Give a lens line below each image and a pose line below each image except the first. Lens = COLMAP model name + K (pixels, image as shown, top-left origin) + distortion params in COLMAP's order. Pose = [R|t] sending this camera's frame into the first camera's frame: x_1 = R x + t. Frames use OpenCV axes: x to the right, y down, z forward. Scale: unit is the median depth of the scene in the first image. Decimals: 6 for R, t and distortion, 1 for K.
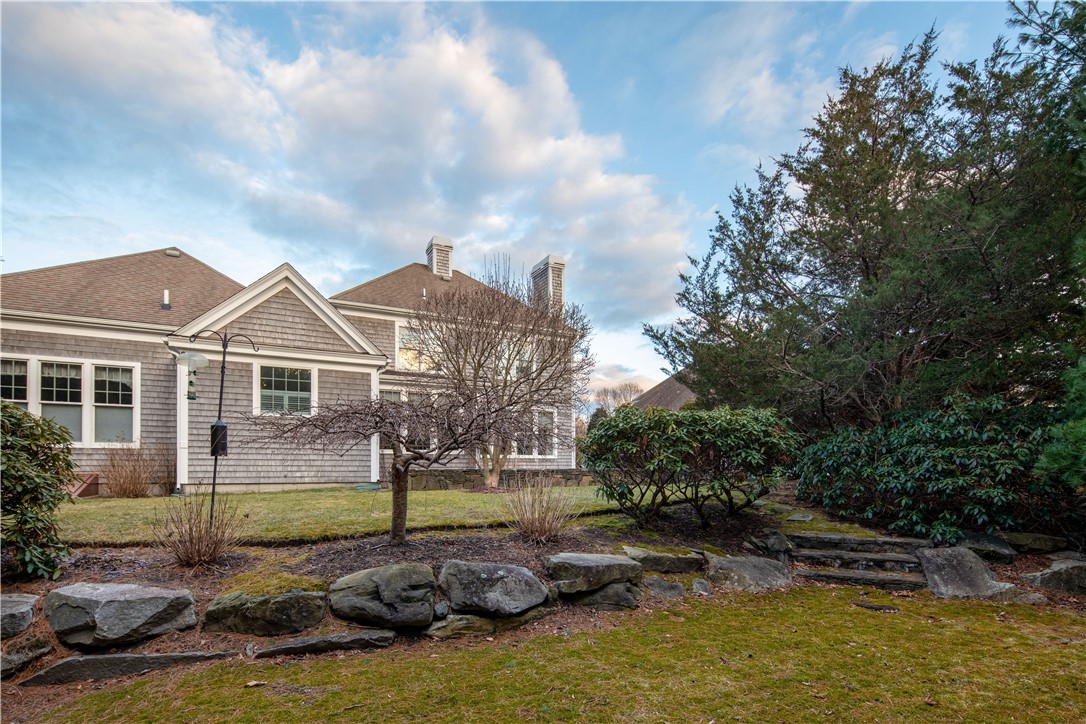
lens RADIAL K [[555.5, 0, 541.9], [0, 555.5, 461.4], [0, 0, 1]] dist [0.002977, -0.001829]
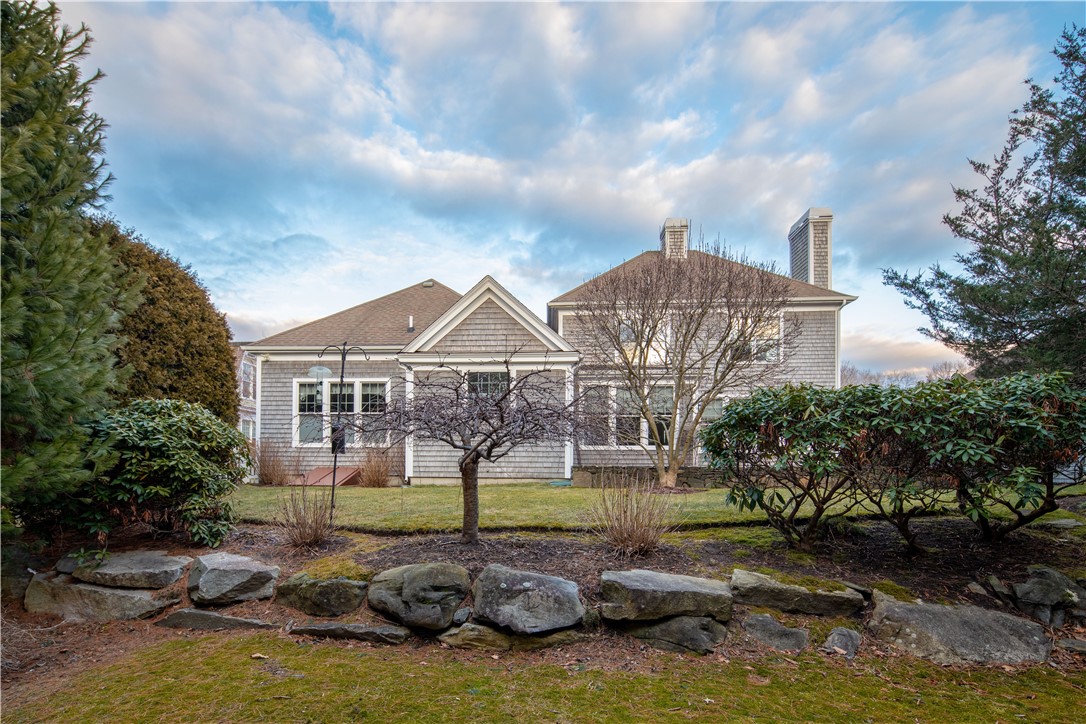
lens RADIAL K [[555.5, 0, 541.9], [0, 555.5, 461.4], [0, 0, 1]] dist [0.002977, -0.001829]
pose [[0.839560, 0.002793, -0.543260, 0.371567], [0.001238, 0.999974, 0.007055, -0.001002], [0.543266, -0.006596, 0.839535, 0.239068]]
